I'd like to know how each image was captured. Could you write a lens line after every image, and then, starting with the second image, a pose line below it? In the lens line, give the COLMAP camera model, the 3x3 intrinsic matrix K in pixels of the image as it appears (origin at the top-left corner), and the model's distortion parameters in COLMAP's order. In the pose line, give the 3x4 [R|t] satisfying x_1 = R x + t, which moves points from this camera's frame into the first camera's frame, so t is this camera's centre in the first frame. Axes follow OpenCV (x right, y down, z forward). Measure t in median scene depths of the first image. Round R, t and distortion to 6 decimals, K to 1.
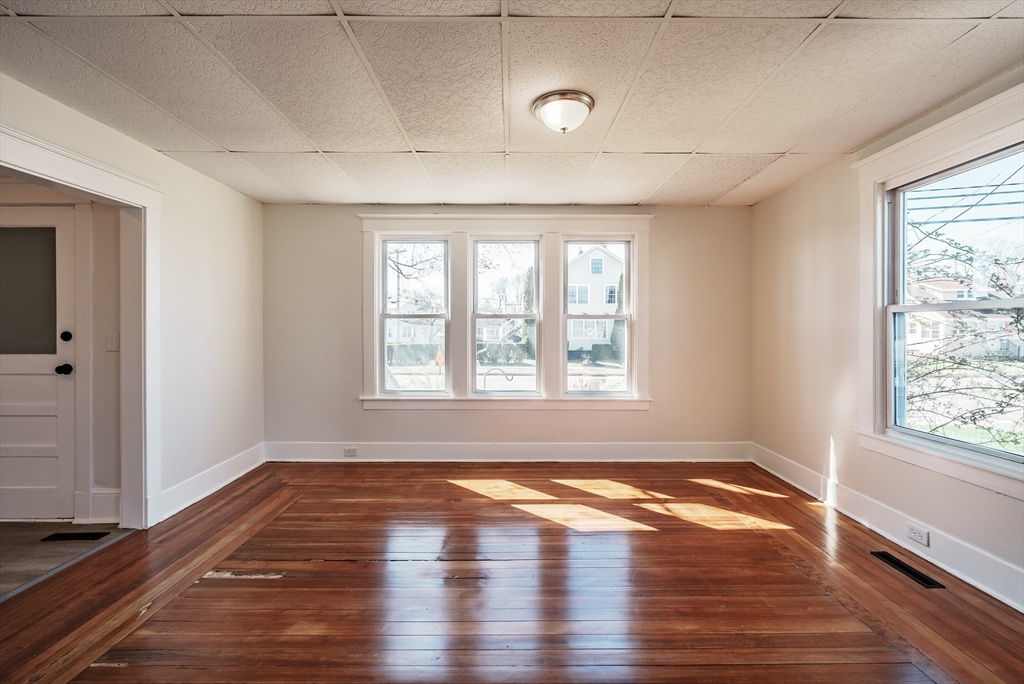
lens RADIAL K [[429.7, 0, 514.2], [0, 429.7, 331.6], [0, 0, 1]] dist [-0.002991, -0.000238]
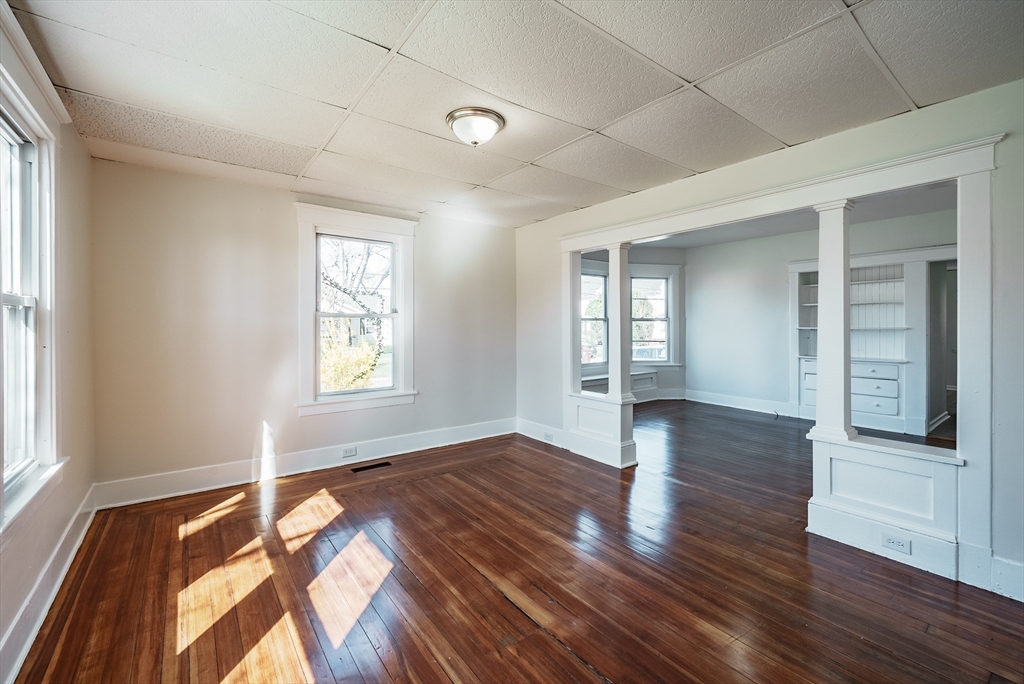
lens RADIAL K [[425.3, 0, 513.8], [0, 425.3, 330.3], [0, 0, 1]] dist [-0.000695, -0.000357]
pose [[-0.600879, -0.006266, 0.799316, -0.552669], [0.002903, 0.999946, 0.010021, -0.006852], [-0.799335, 0.008341, -0.600828, 1.098199]]
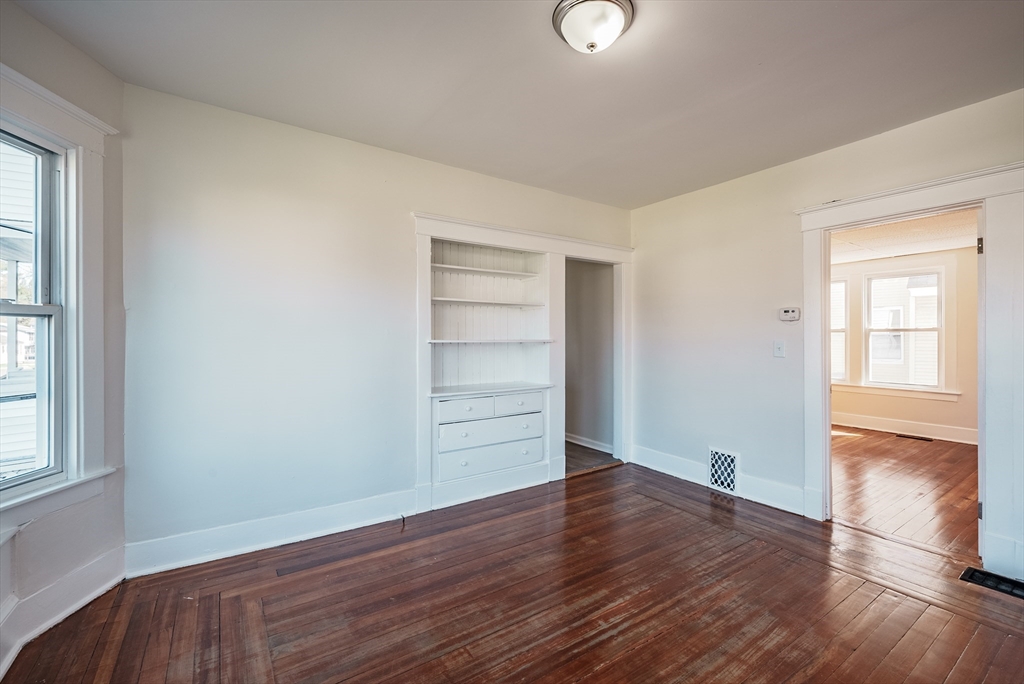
lens RADIAL K [[425.9, 0, 511.0], [0, 425.9, 338.1], [0, 0, 1]] dist [0.000028, -0.000584]
pose [[-0.833684, -0.000288, -0.552242, 0.576201], [-0.002336, 0.999993, 0.003005, -0.005733], [0.552237, 0.003795, -0.833679, -0.082559]]
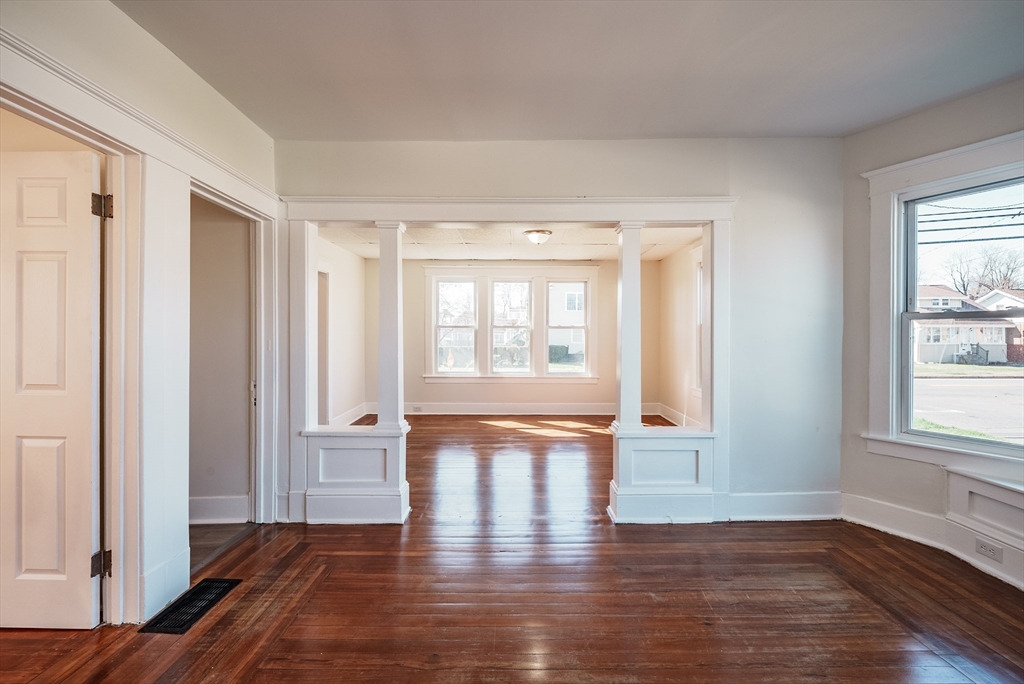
lens RADIAL K [[434.7, 0, 522.0], [0, 434.7, 337.8], [0, 0, 1]] dist [0.000099, -0.000328]
pose [[0.999962, 0.002053, 0.008440, 0.009007], [-0.002083, 0.999991, 0.003564, 0.000082], [-0.008433, -0.003581, 0.999958, -0.832819]]
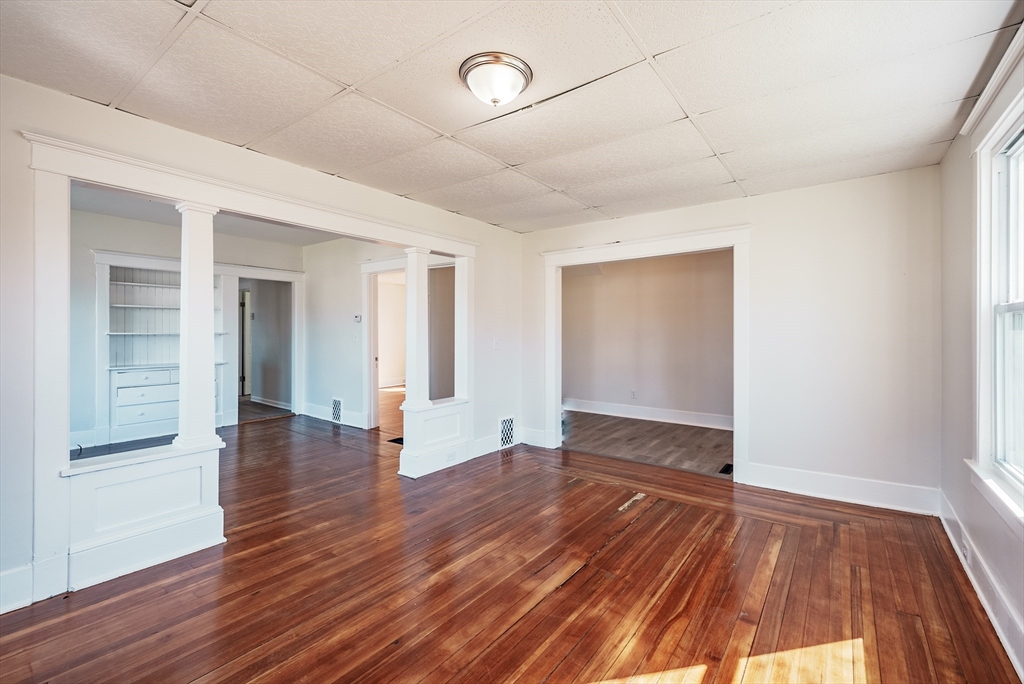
lens RADIAL K [[435.8, 0, 526.0], [0, 435.8, 329.7], [0, 0, 1]] dist [-0.000537, -0.000162]
pose [[-0.598116, -0.004545, -0.801397, 0.538708], [-0.004184, 0.999988, -0.002548, -0.010222], [0.801398, 0.001829, -0.598128, 1.101224]]
